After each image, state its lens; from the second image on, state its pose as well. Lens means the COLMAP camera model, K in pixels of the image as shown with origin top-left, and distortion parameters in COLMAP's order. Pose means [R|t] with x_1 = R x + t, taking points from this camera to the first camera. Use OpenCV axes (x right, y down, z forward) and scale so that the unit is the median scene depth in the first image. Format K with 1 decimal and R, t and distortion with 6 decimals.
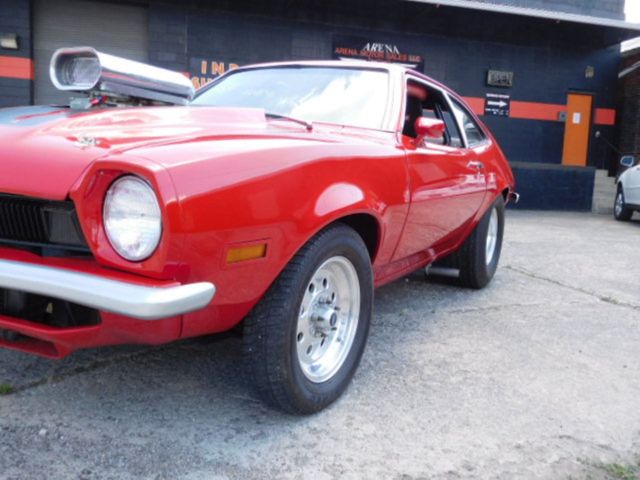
lens RADIAL K [[533.8, 0, 319.1], [0, 533.8, 239.0], [0, 0, 1]] dist [-0.002324, -0.010382]
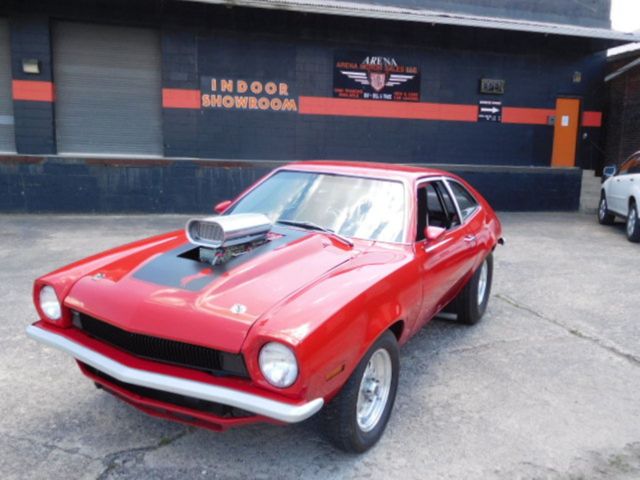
lens RADIAL K [[533.8, 0, 319.1], [0, 533.8, 239.0], [0, 0, 1]] dist [-0.002324, -0.010382]
pose [[0.999782, -0.019741, 0.006842, -0.071275], [0.019496, 0.999226, 0.034165, -0.172952], [-0.007511, -0.034024, 0.999393, -0.263581]]
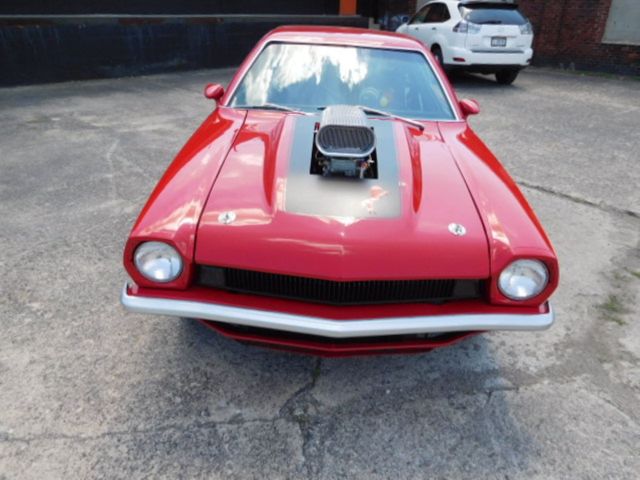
lens RADIAL K [[477.5, 0, 318.3], [0, 477.5, 241.9], [0, 0, 1]] dist [-0.012603, -0.002344]
pose [[0.887033, -0.229990, 0.400346, -0.505885], [0.077379, 0.928890, 0.362182, -0.252376], [-0.455176, -0.290289, 0.841753, 0.011158]]
